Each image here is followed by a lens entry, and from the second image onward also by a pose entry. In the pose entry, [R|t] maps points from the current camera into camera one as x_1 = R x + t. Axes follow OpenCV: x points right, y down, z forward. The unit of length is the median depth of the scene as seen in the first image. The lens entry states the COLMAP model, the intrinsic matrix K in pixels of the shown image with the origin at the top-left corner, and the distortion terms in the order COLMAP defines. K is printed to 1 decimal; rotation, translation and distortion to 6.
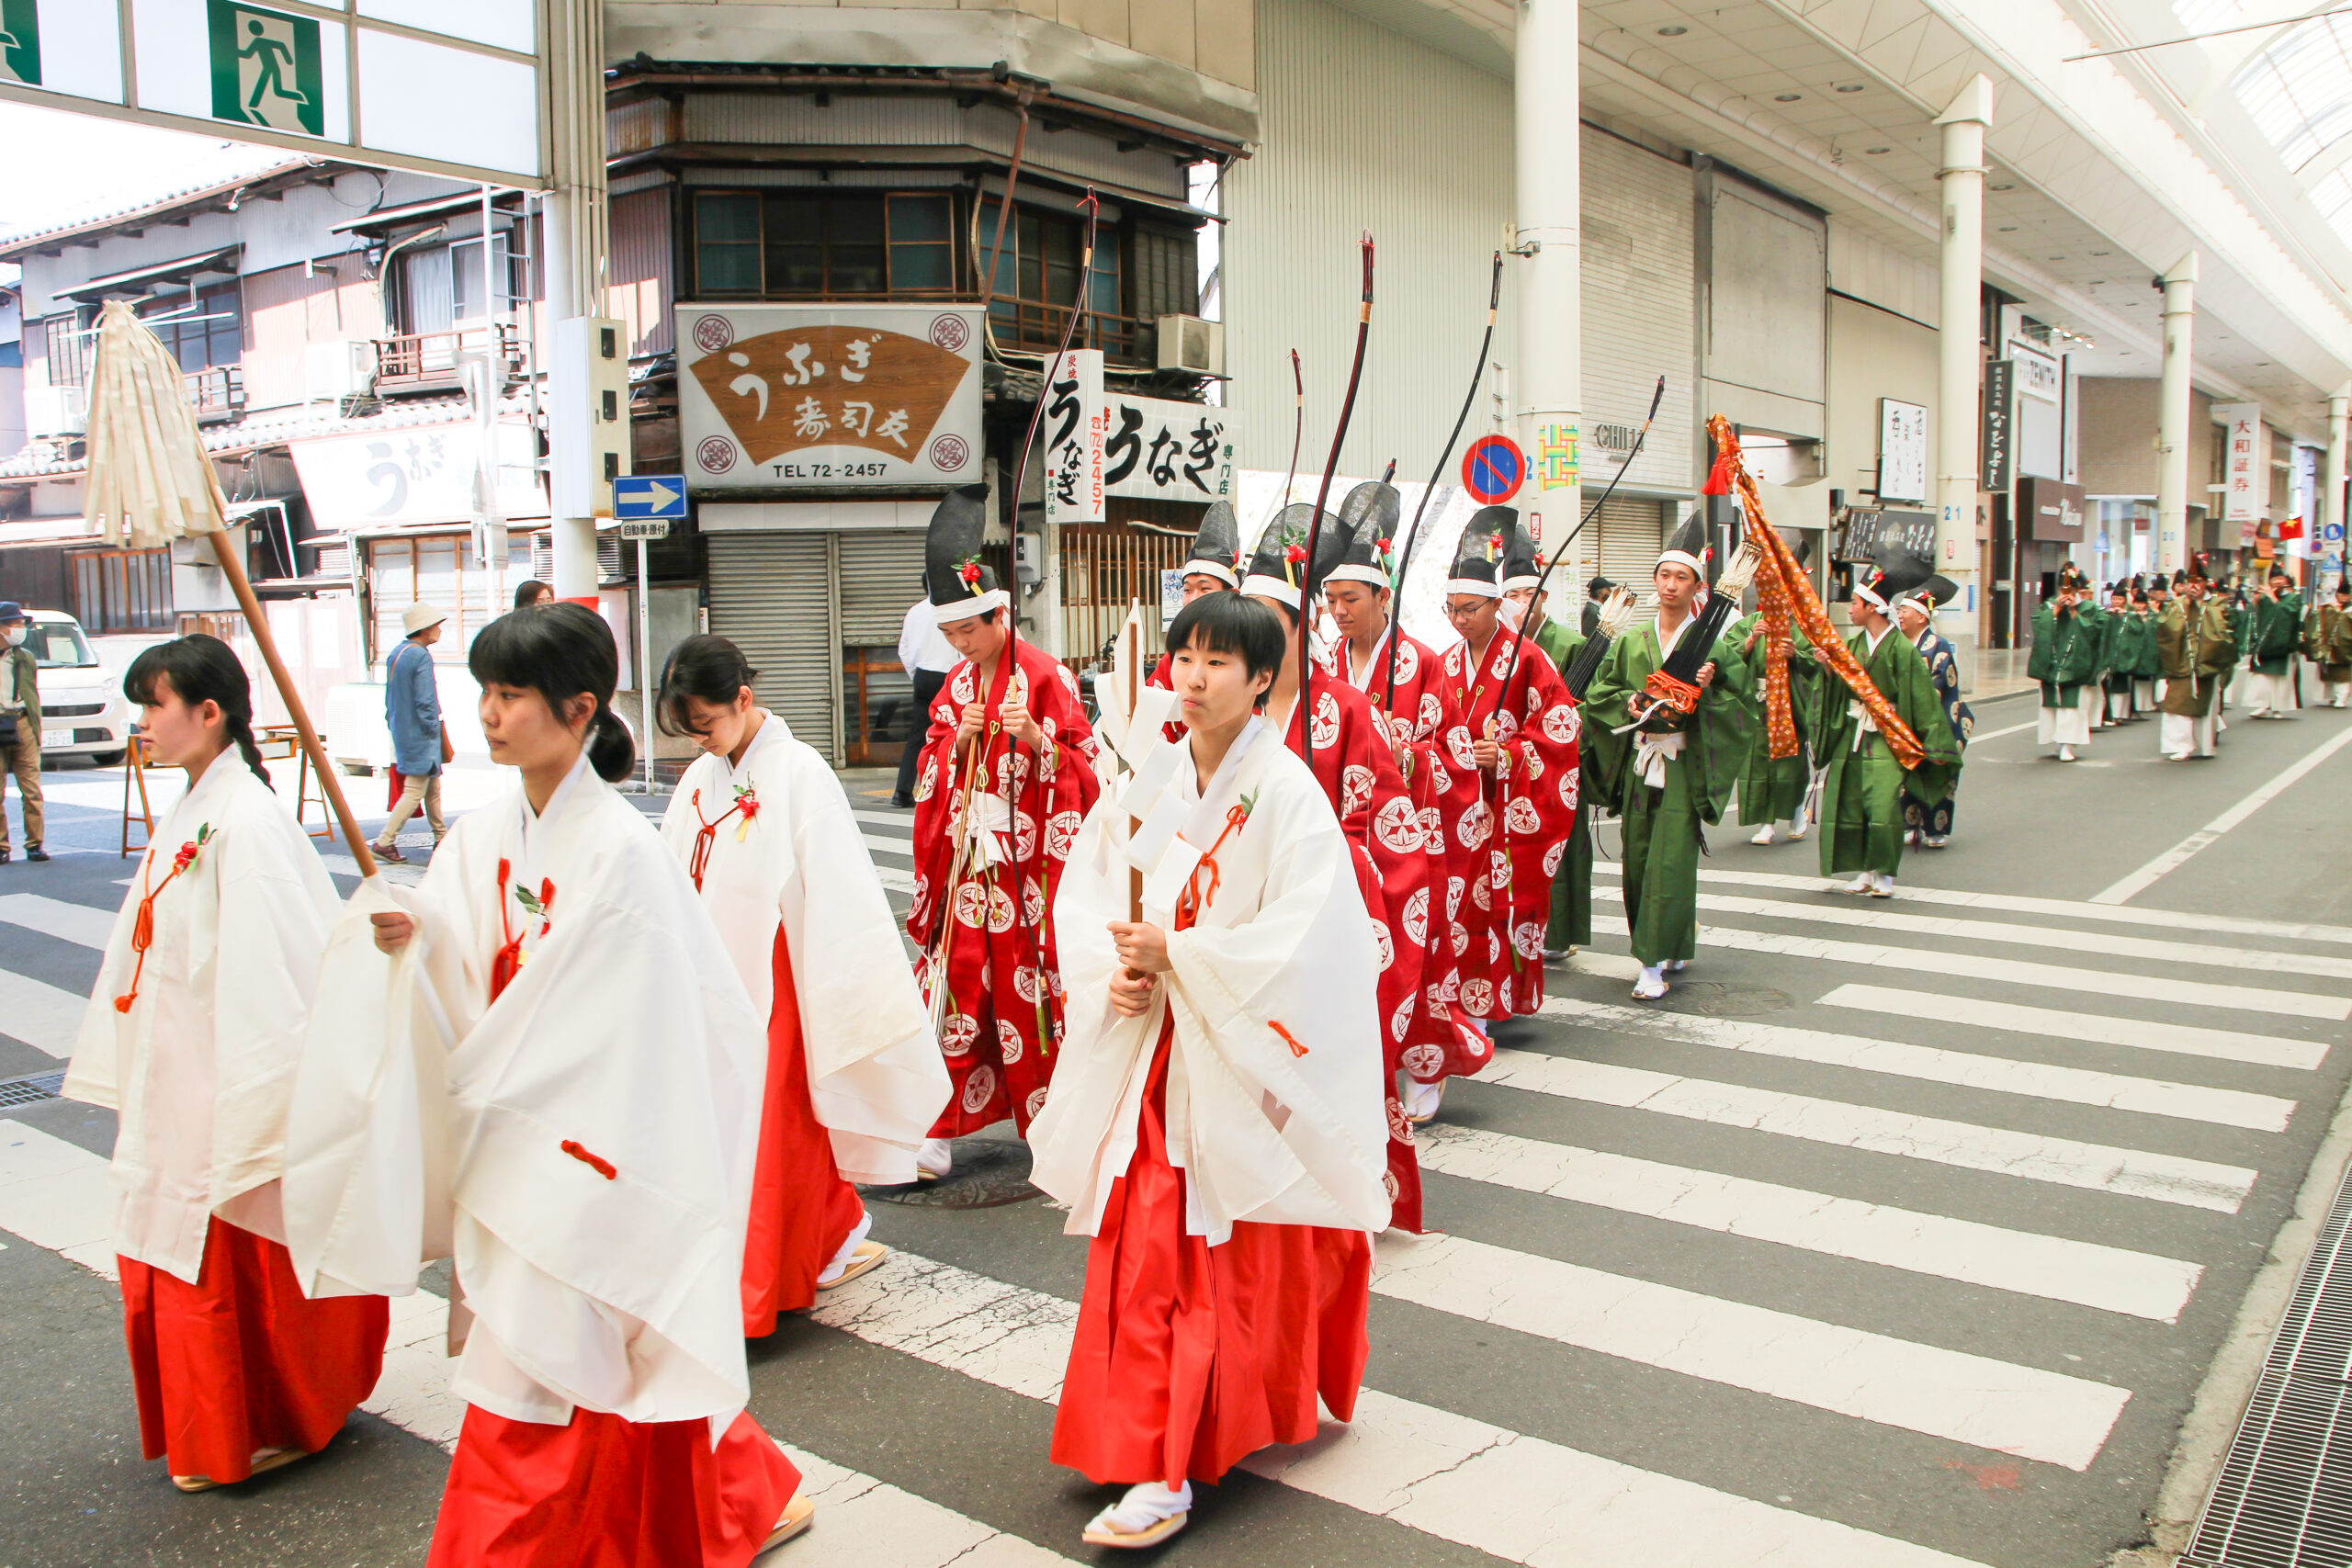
lens RADIAL K [[1845.6, 0, 1176.0], [0, 1845.6, 784.0], [0, 0, 1]] dist [-0.124664, 0.108116]
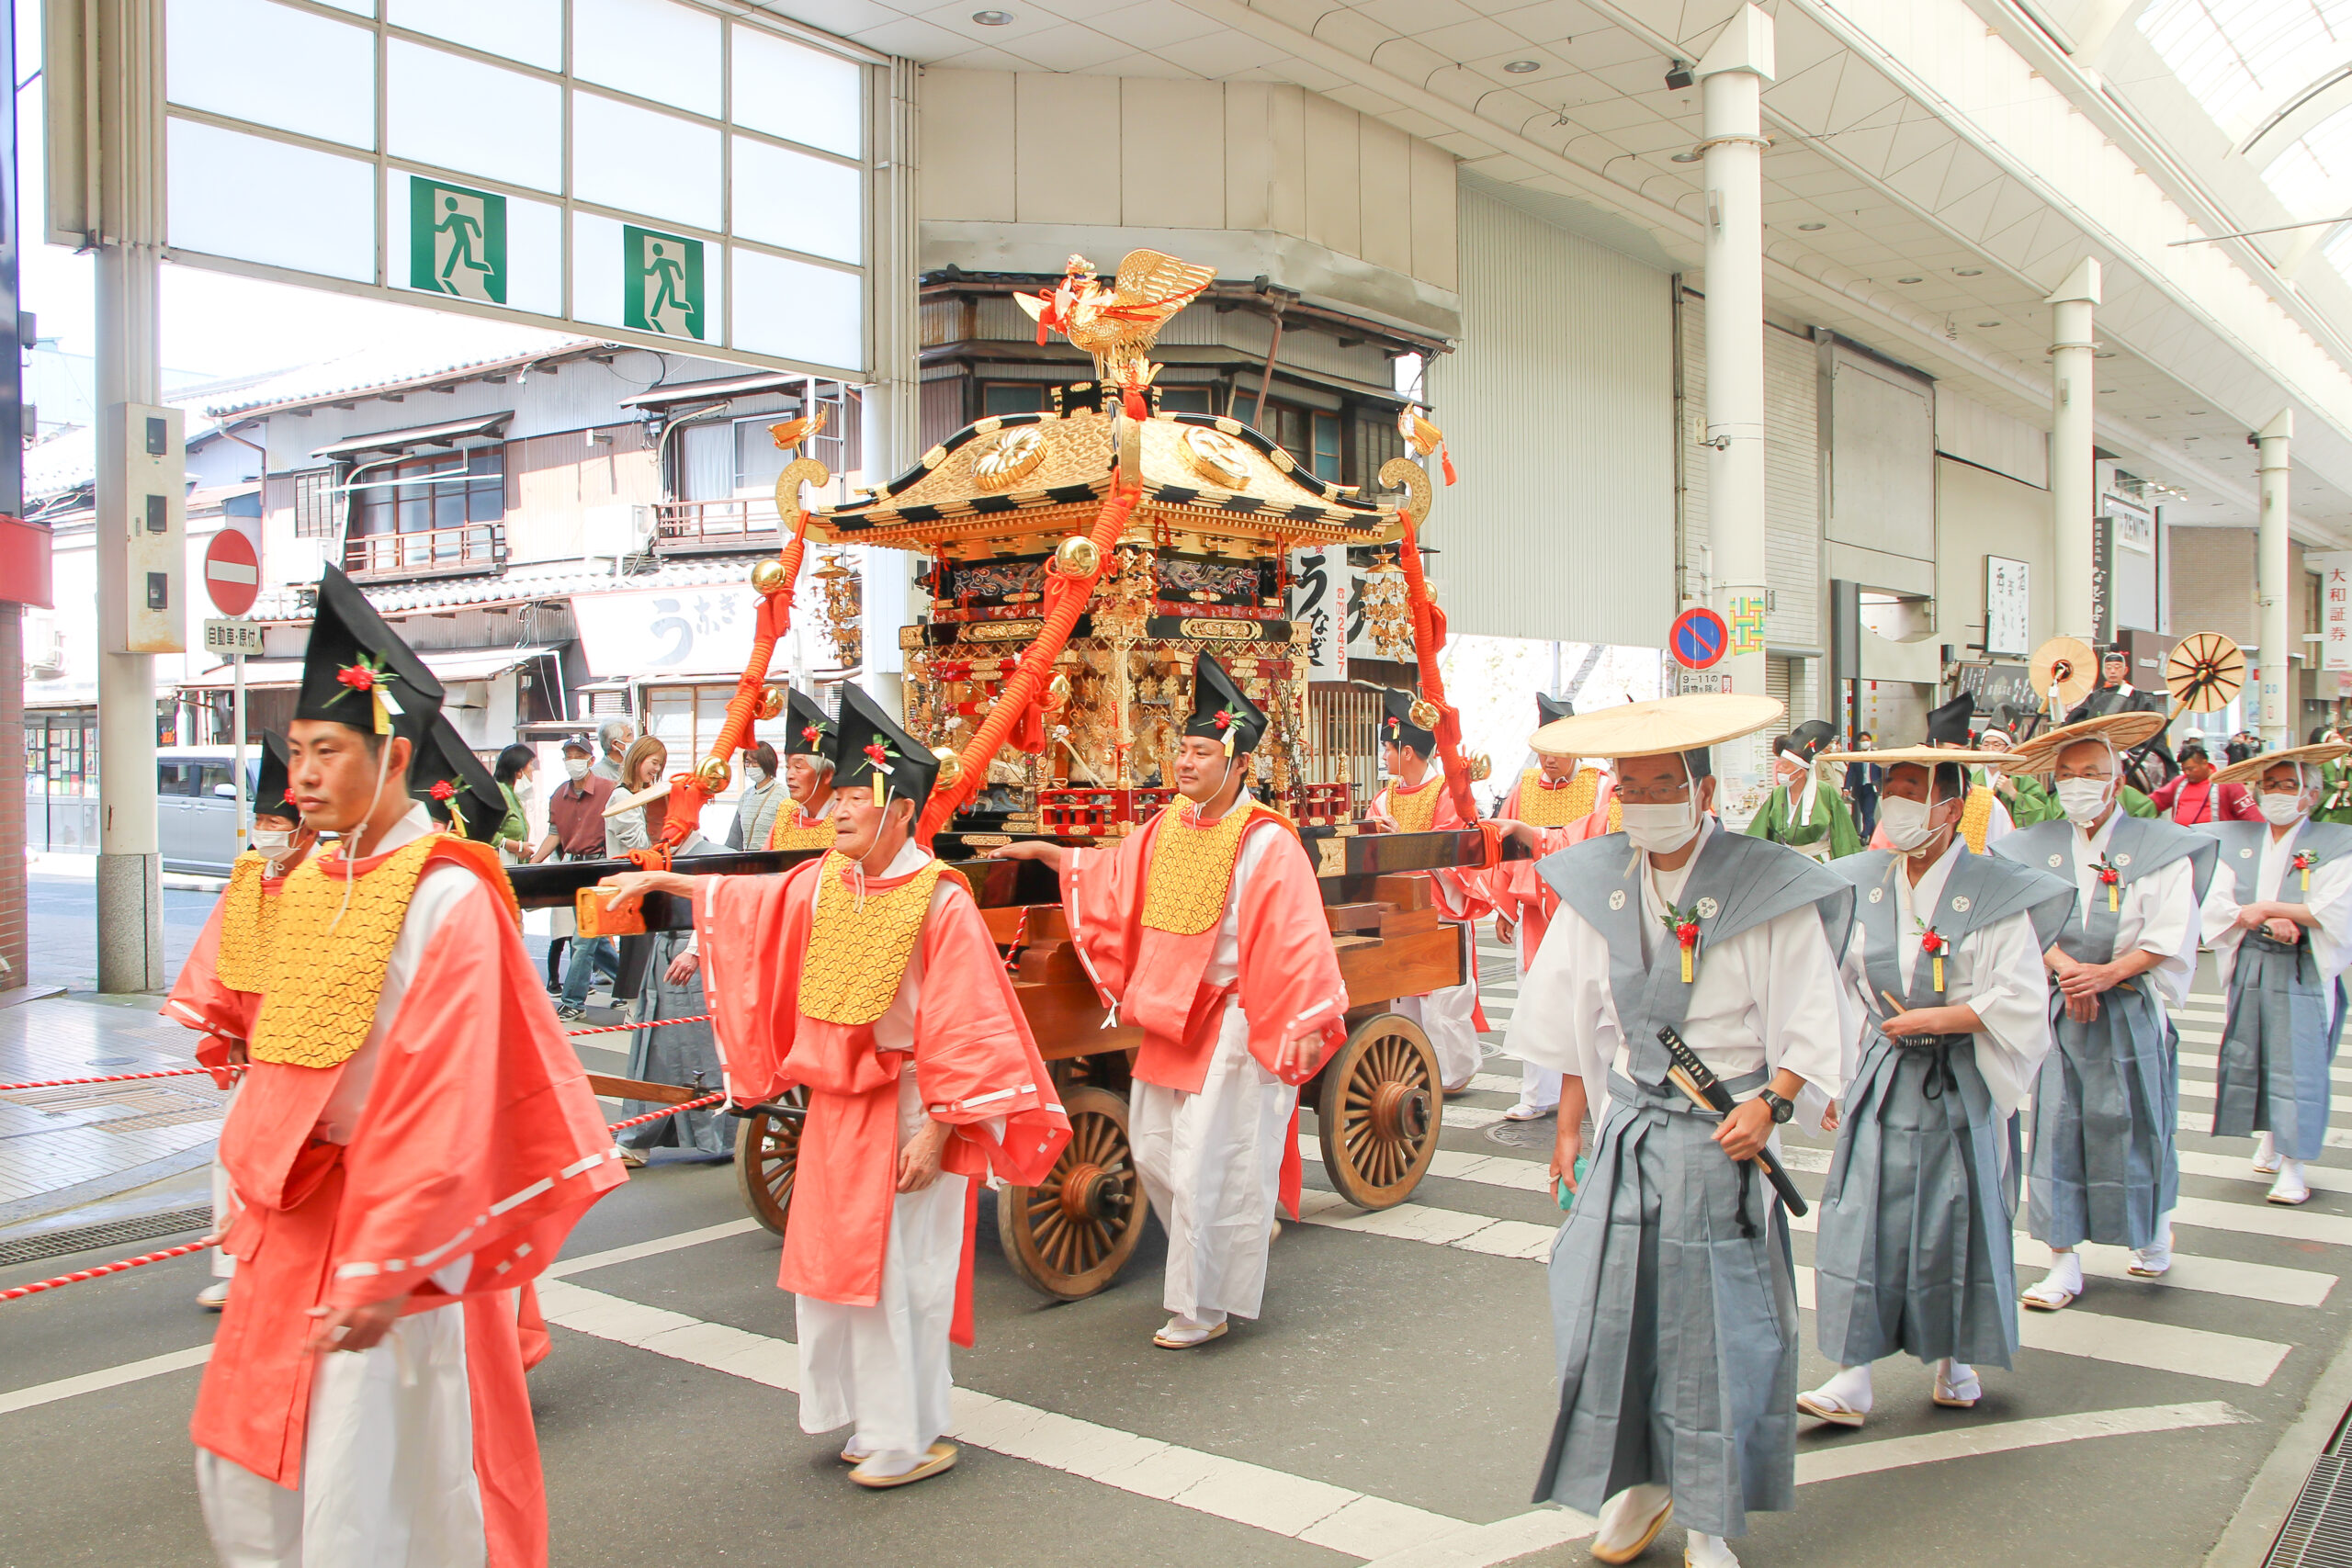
lens RADIAL K [[2015.9, 0, 1176.0], [0, 2015.9, 784.0], [0, 0, 1]] dist [-0.097578, 0.115776]
pose [[0.999954, 0.007166, 0.006411, -0.132496], [-0.006620, 0.996660, -0.081400, 0.017935], [-0.006972, 0.081354, 0.996661, -0.189860]]
